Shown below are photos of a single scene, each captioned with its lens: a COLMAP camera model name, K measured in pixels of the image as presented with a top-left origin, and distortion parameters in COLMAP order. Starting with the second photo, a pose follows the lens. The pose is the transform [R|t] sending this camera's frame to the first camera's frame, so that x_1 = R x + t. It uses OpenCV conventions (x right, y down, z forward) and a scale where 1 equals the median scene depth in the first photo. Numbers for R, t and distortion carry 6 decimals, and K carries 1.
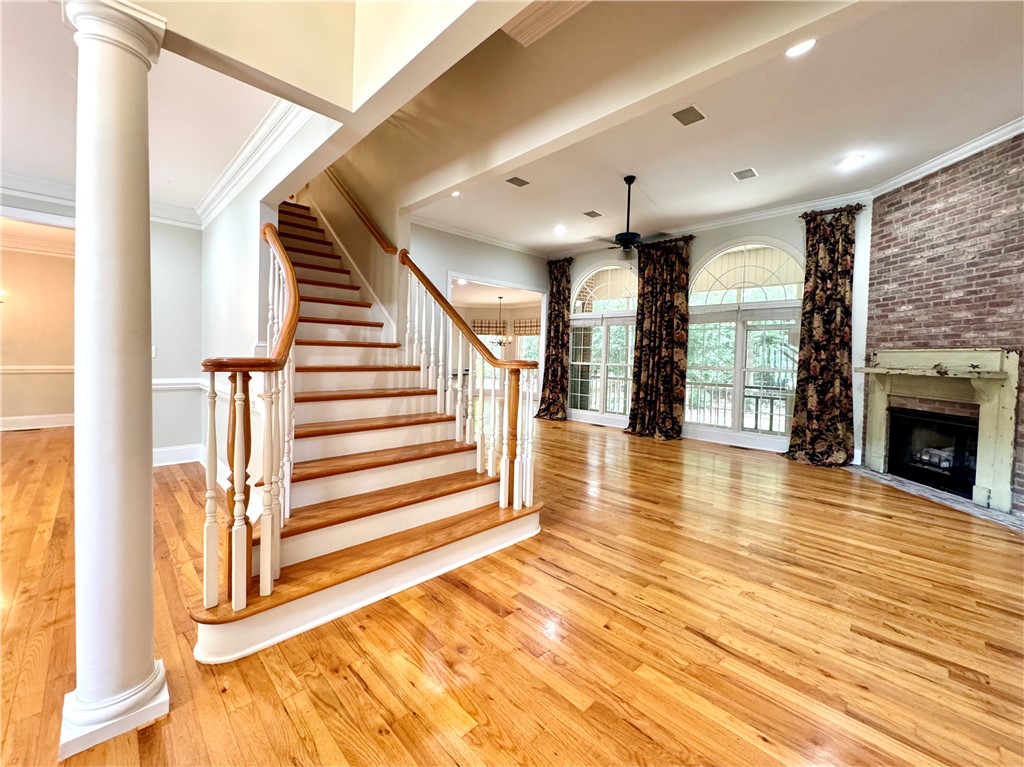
lens RADIAL K [[411.5, 0, 516.3], [0, 411.5, 366.7], [0, 0, 1]] dist [-0.000775, -0.000323]
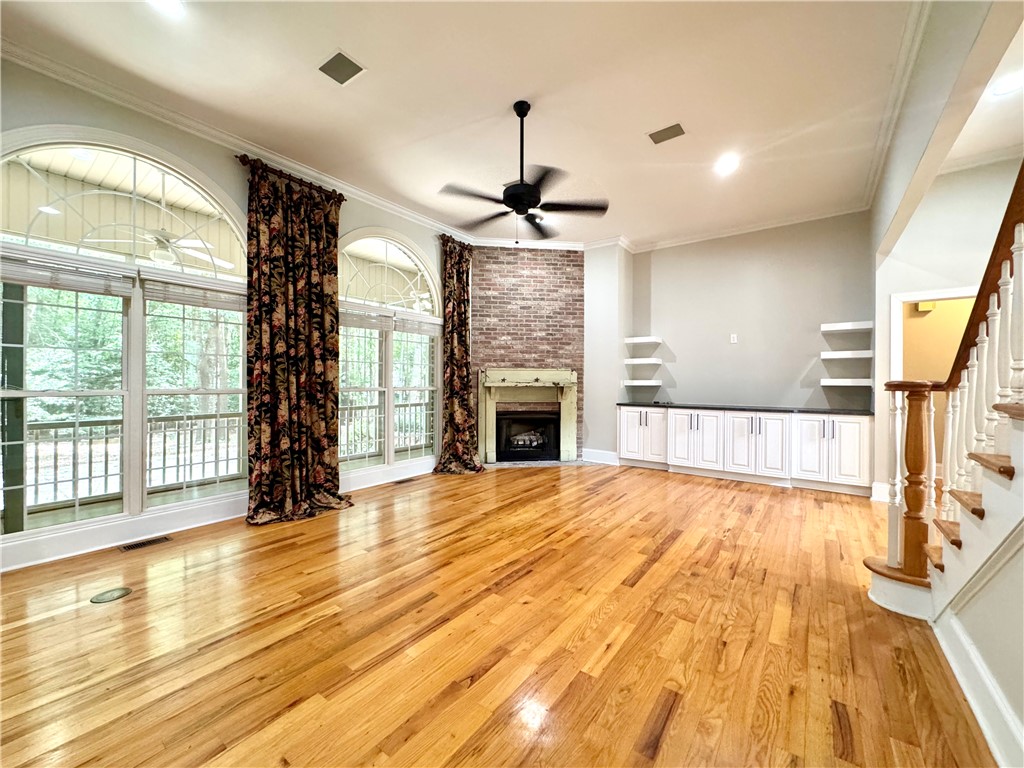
lens RADIAL K [[411.5, 0, 500.9], [0, 411.5, 383.1], [0, 0, 1]] dist [-0.000775, -0.000323]
pose [[-0.129923, -0.027130, 0.991153, -0.405437], [0.021153, 0.999322, 0.030126, -0.033398], [-0.991298, 0.024880, -0.129261, 1.164126]]
